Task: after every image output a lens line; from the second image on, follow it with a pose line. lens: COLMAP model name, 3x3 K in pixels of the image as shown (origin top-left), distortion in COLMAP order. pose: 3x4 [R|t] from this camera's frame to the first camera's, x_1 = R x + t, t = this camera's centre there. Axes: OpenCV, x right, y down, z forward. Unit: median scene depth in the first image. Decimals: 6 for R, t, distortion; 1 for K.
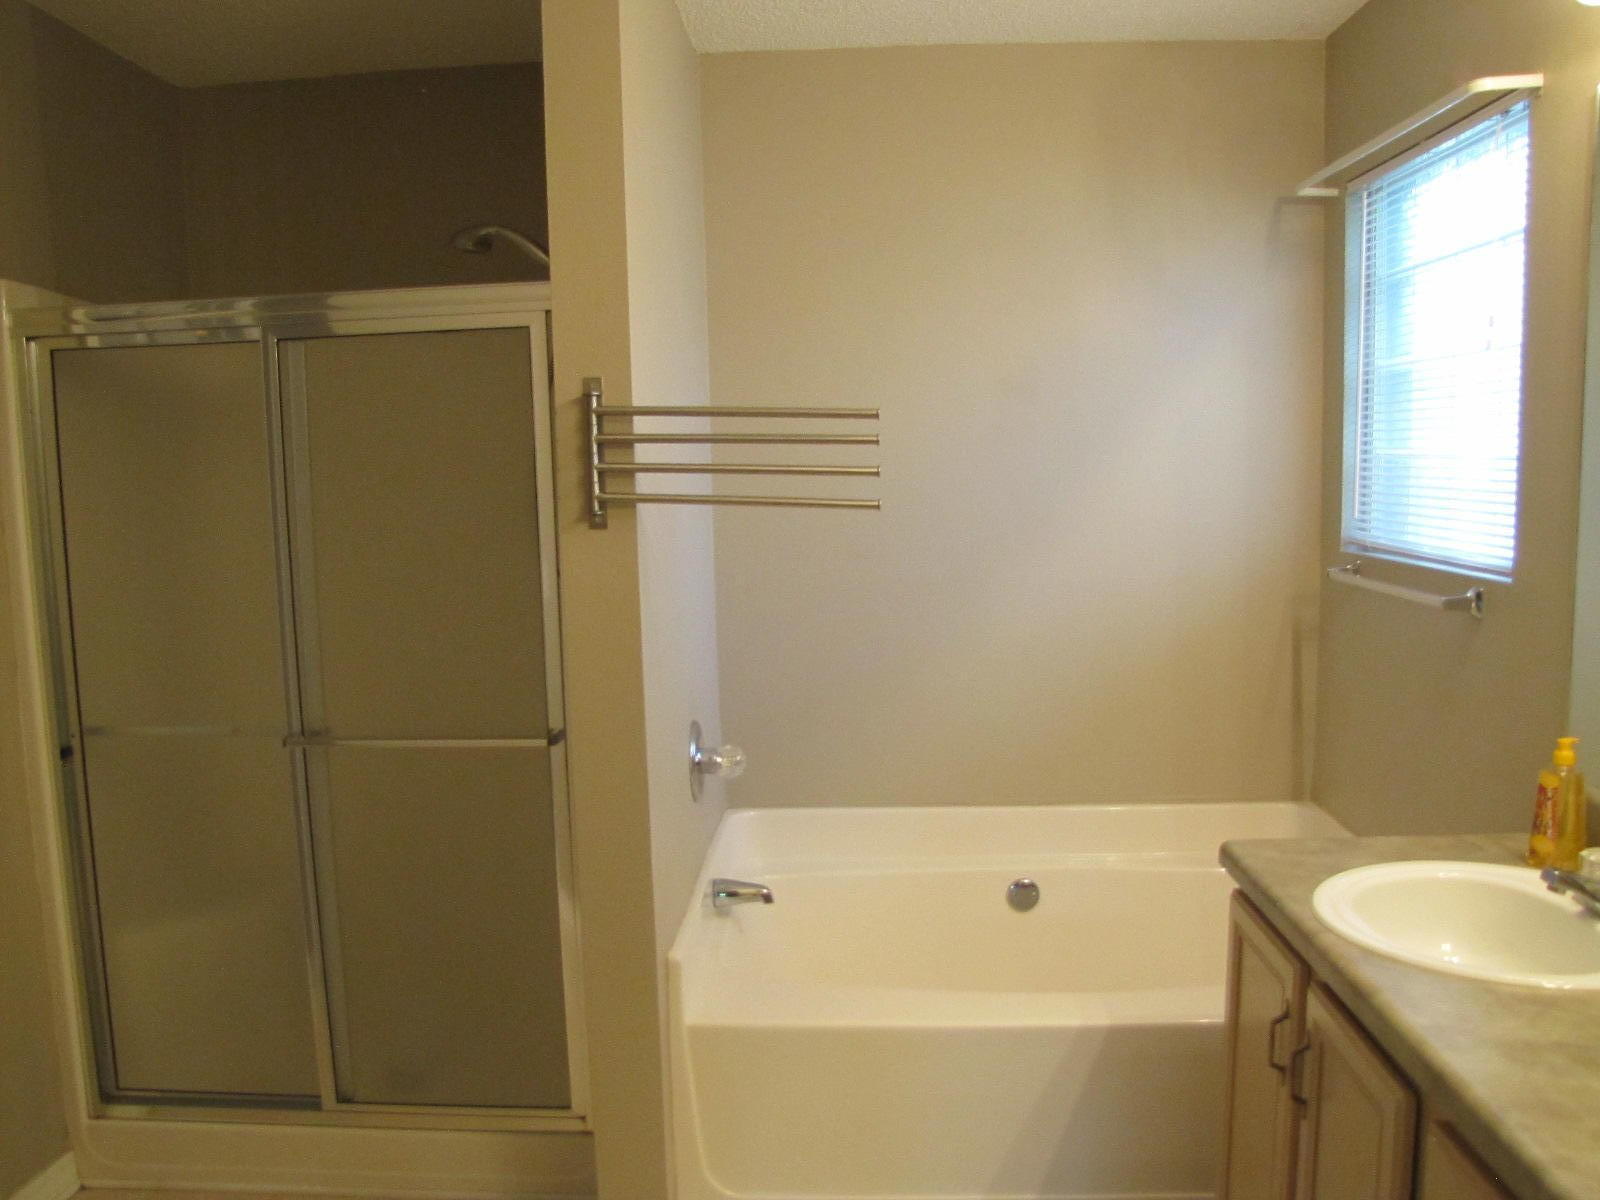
lens RADIAL K [[1354.0, 0, 775.1], [0, 1354.0, 632.3], [0, 0, 1]] dist [-0.177479, 0.142999]
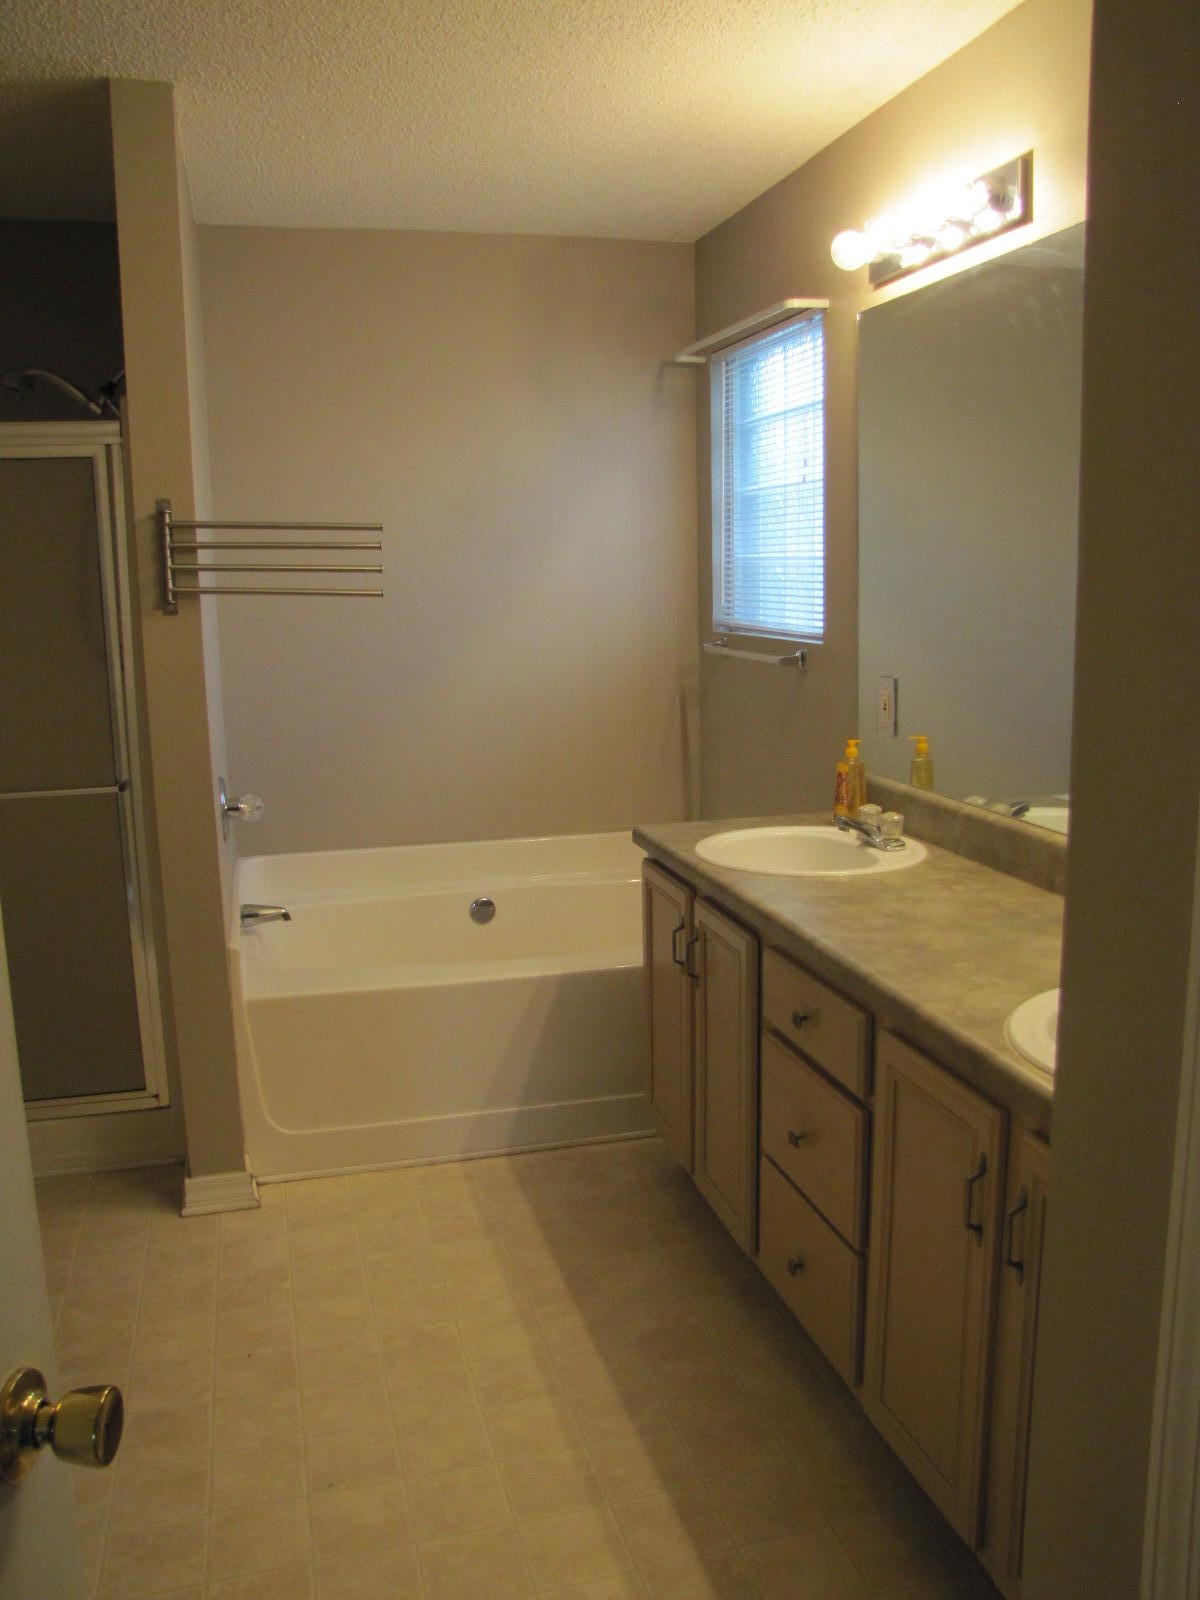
lens RADIAL K [[1354.0, 0, 604.9], [0, 1354.0, 807.2], [0, 0, 1]] dist [-0.177479, 0.142999]
pose [[0.951533, -0.048865, 0.303638, -0.121587], [0.036229, 0.998232, 0.047114, 0.060693], [-0.305404, -0.033830, 0.951622, -0.341378]]
